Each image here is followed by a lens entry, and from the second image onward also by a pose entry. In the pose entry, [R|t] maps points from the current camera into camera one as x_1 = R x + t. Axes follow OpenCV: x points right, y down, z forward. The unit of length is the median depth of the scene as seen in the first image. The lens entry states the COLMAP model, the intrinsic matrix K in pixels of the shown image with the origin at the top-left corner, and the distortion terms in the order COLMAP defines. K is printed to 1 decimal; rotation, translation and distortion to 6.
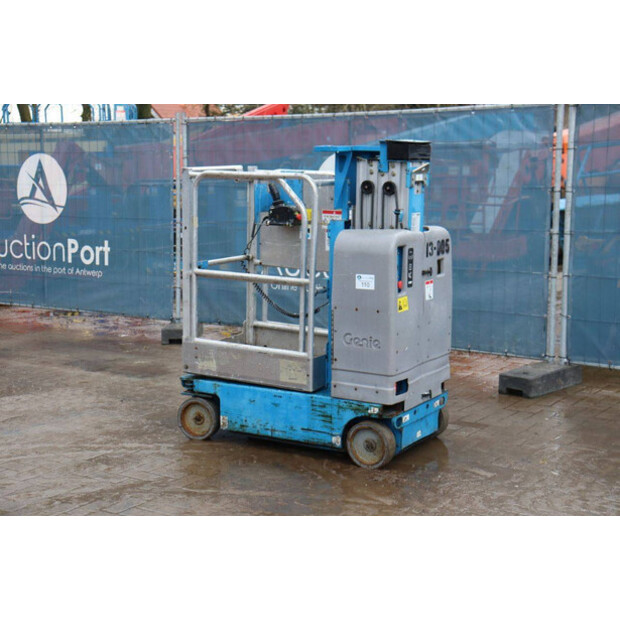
lens RADIAL K [[1027.9, 0, 308.3], [0, 1027.9, 283.8], [0, 0, 1]] dist [0.007356, 0.113635]
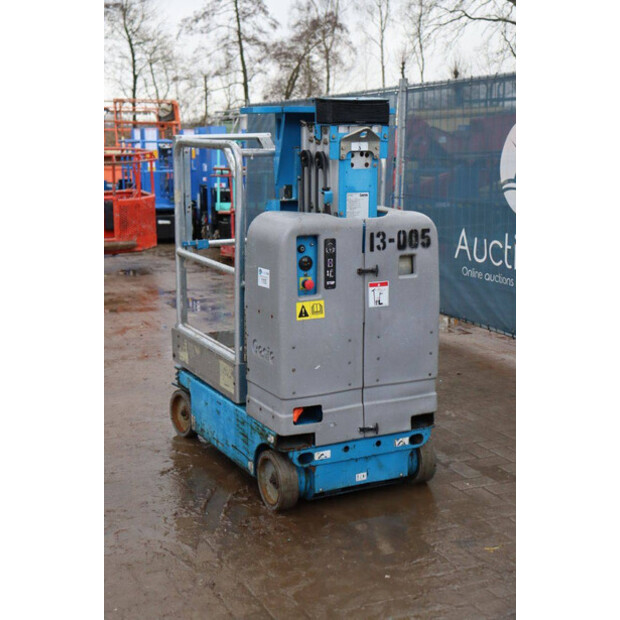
lens RADIAL K [[937.9, 0, 310.0], [0, 937.9, 310.0], [0, 0, 1]] dist [0.092788, 0.002326]
pose [[0.852328, 0.091789, -0.514891, 0.438909], [-0.060320, 0.995162, 0.077557, -0.033992], [0.519518, -0.035046, 0.853740, 0.378774]]
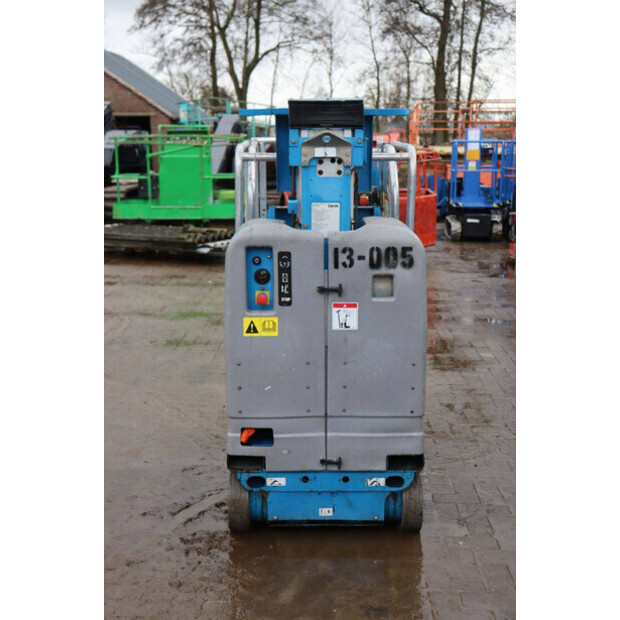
lens RADIAL K [[881.7, 0, 310.0], [0, 881.7, 310.0], [0, 0, 1]] dist [0.049247, 0.094036]
pose [[0.532700, 0.164848, -0.830094, 0.601706], [-0.105012, 0.986141, 0.128448, -0.072636], [0.839764, 0.018745, 0.542628, 0.663417]]
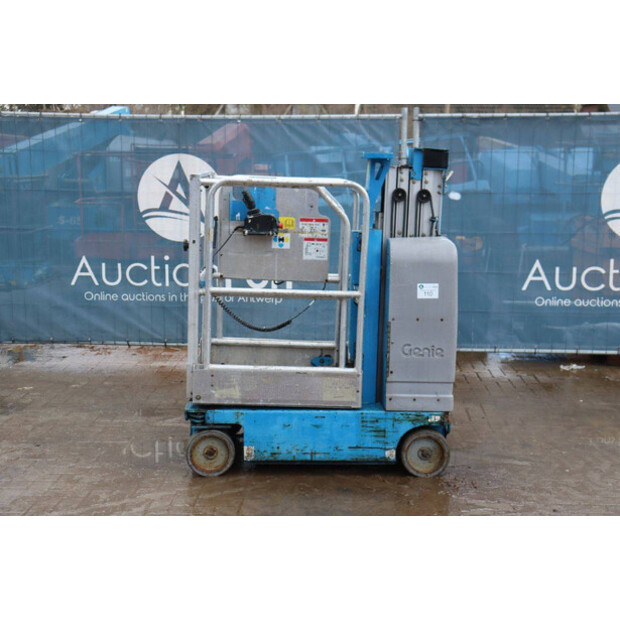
lens RADIAL K [[881.7, 0, 310.0], [0, 881.7, 310.0], [0, 0, 1]] dist [0.049247, 0.094036]
pose [[0.848830, -0.073392, 0.523547, -0.461995], [0.051380, 0.997081, 0.056470, -0.035530], [-0.526163, -0.021034, 0.850123, 0.322858]]
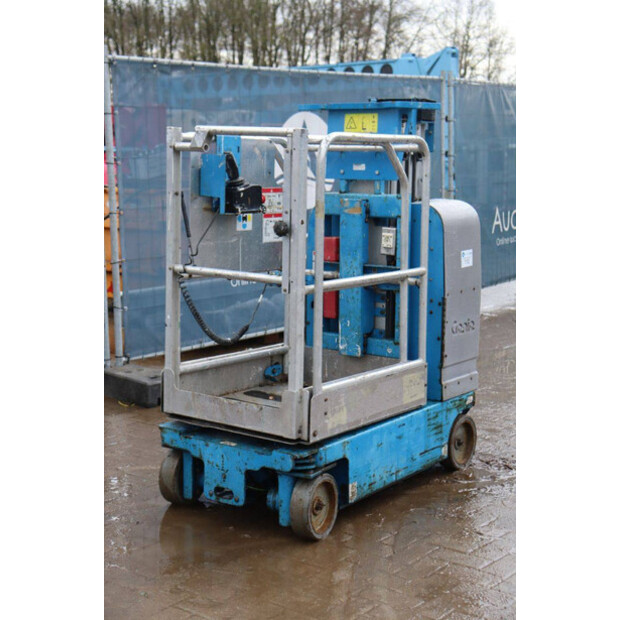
lens RADIAL K [[1081.6, 0, 310.0], [0, 1081.6, 310.0], [0, 0, 1]] dist [0.163899, 0.009741]
pose [[0.090027, -0.148325, 0.984832, -0.840991], [0.118803, 0.983386, 0.137247, -0.097856], [-0.988828, 0.104645, 0.106153, 0.988542]]
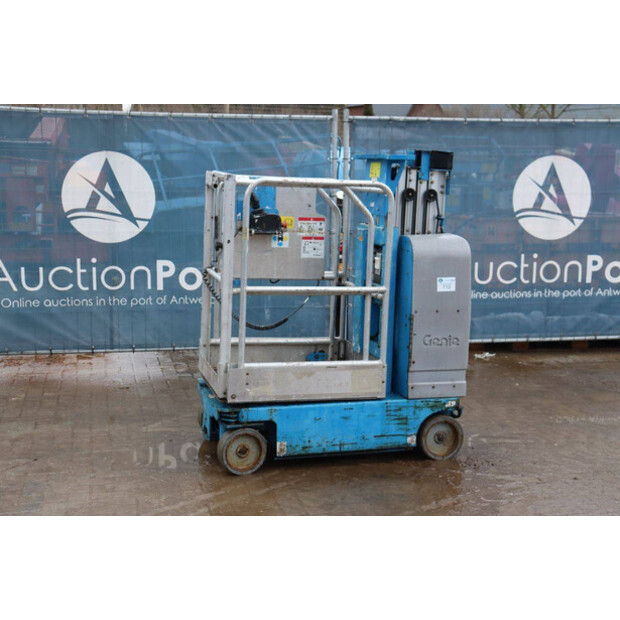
lens RADIAL K [[913.0, 0, 308.8], [0, 913.0, 317.8], [0, 0, 1]] dist [0.085029, 0.015813]
pose [[0.681588, -0.102472, 0.724526, -0.688309], [0.068798, 0.994734, 0.075968, -0.046413], [-0.728495, -0.001932, 0.685048, 0.438328]]
